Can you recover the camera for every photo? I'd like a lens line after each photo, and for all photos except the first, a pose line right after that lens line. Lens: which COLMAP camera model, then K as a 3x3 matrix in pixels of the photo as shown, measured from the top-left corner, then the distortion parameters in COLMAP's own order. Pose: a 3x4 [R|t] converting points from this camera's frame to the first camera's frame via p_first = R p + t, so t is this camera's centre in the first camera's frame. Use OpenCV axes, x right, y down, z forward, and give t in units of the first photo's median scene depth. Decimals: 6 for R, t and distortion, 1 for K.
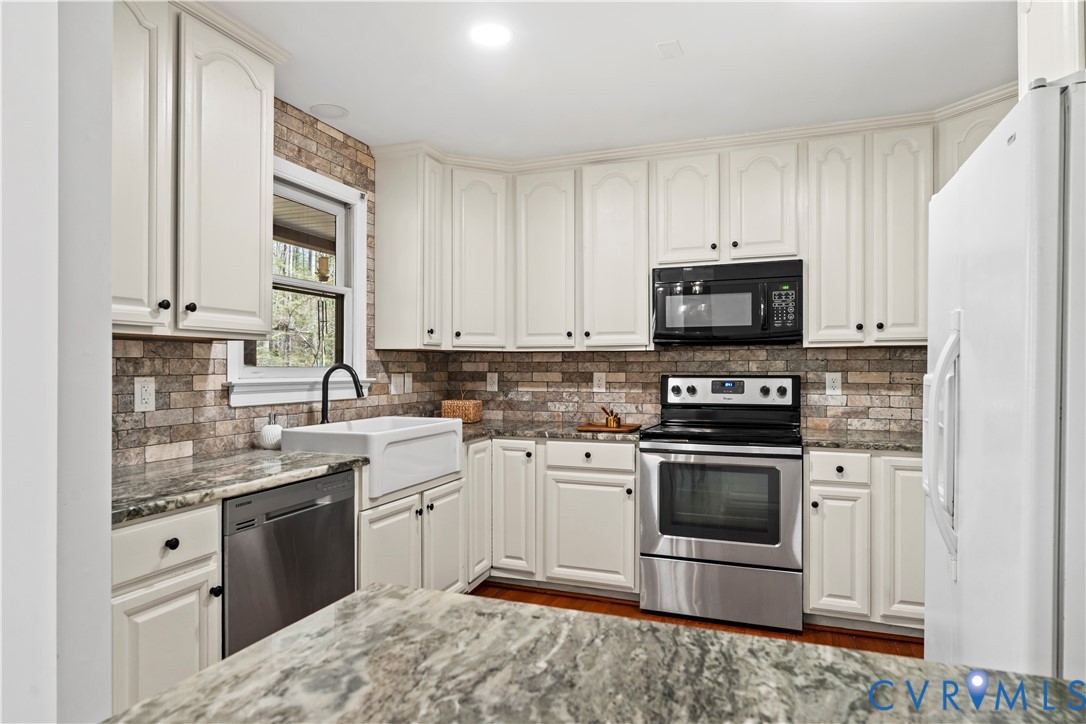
lens RADIAL K [[647.7, 0, 541.5], [0, 647.7, 369.3], [0, 0, 1]] dist [0.007007, 0.001159]
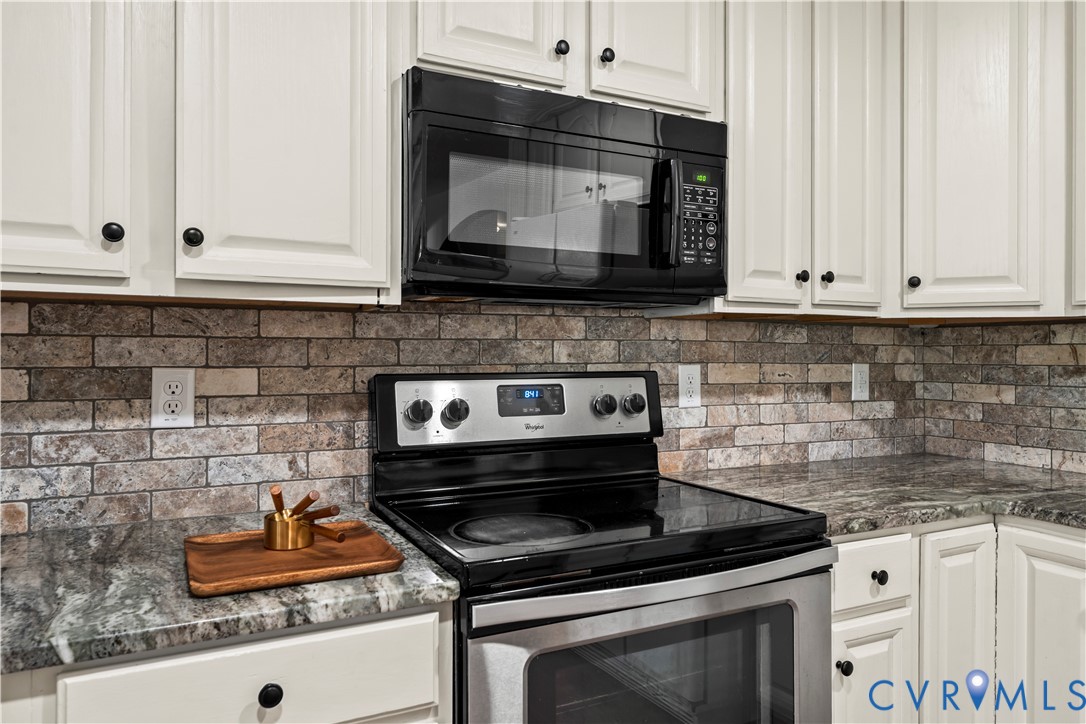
lens RADIAL K [[718.3, 0, 544.3], [0, 718.3, 359.7], [0, 0, 1]] dist [0.002453, 0.002278]
pose [[0.672416, -0.001750, 0.740171, -0.062293], [0.000130, 0.999997, 0.002245, -0.000481], [-0.740173, -0.001413, 0.672415, 0.679358]]
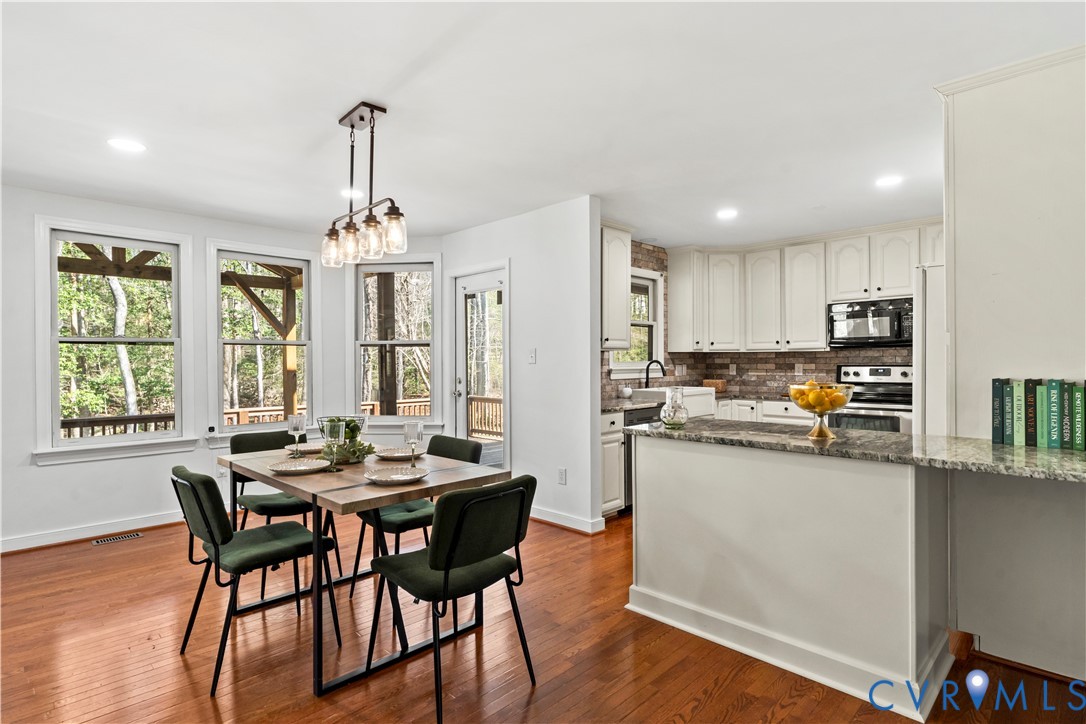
lens RADIAL K [[557.0, 0, 540.6], [0, 557.0, 362.3], [0, 0, 1]] dist [0.001260, -0.000018]
pose [[0.912249, -0.005395, -0.409601, 0.078351], [0.006006, 0.999982, 0.000206, -0.003623], [0.409593, -0.002648, 0.912265, -0.678238]]
